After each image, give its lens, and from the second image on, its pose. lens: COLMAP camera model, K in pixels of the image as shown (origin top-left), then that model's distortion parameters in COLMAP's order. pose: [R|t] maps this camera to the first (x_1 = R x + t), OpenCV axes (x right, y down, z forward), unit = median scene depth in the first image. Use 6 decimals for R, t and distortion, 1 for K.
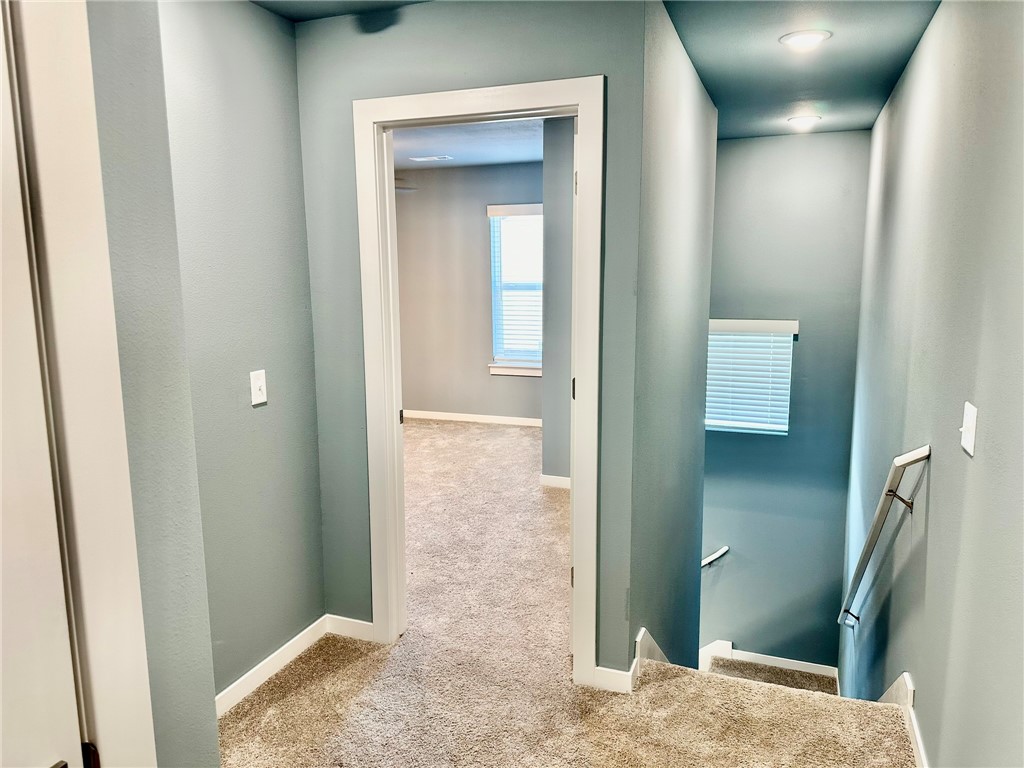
lens RADIAL K [[724.5, 0, 511.2], [0, 724.5, 383.8], [0, 0, 1]] dist [0.017377, -0.013504]
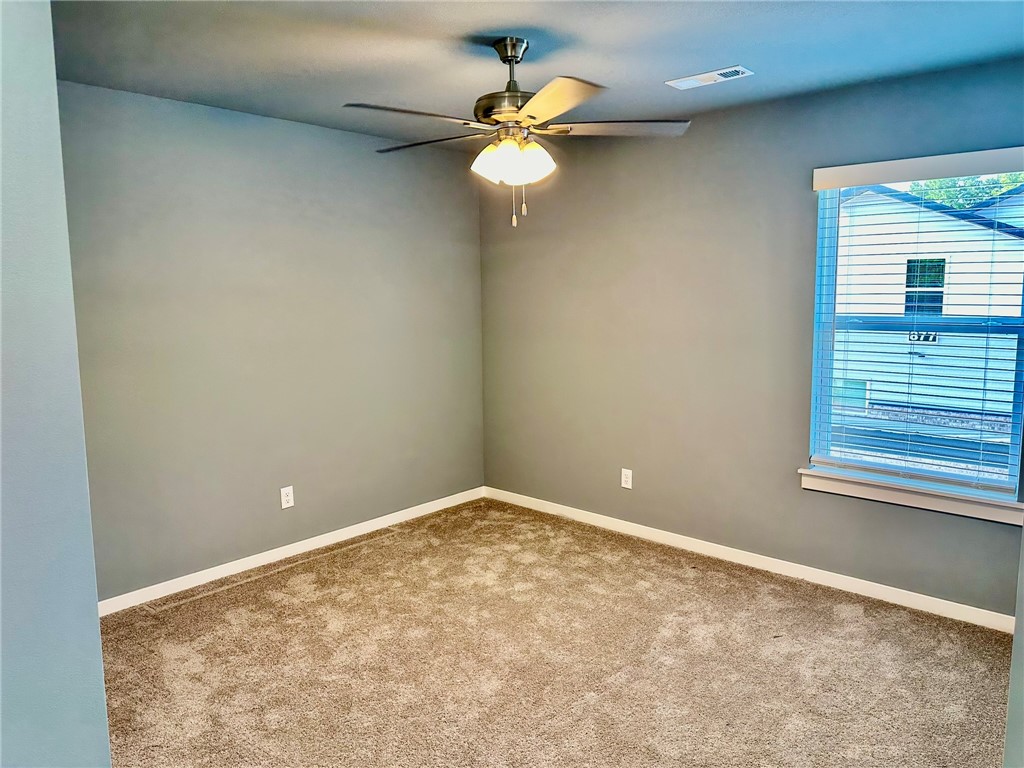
lens RADIAL K [[724.5, 0, 510.6], [0, 724.5, 382.8], [0, 0, 1]] dist [0.017377, -0.013504]
pose [[0.936753, 0.047660, -0.346731, -0.053134], [-0.054269, 0.998482, -0.009371, -0.081541], [0.345758, 0.027595, 0.937918, 0.473265]]
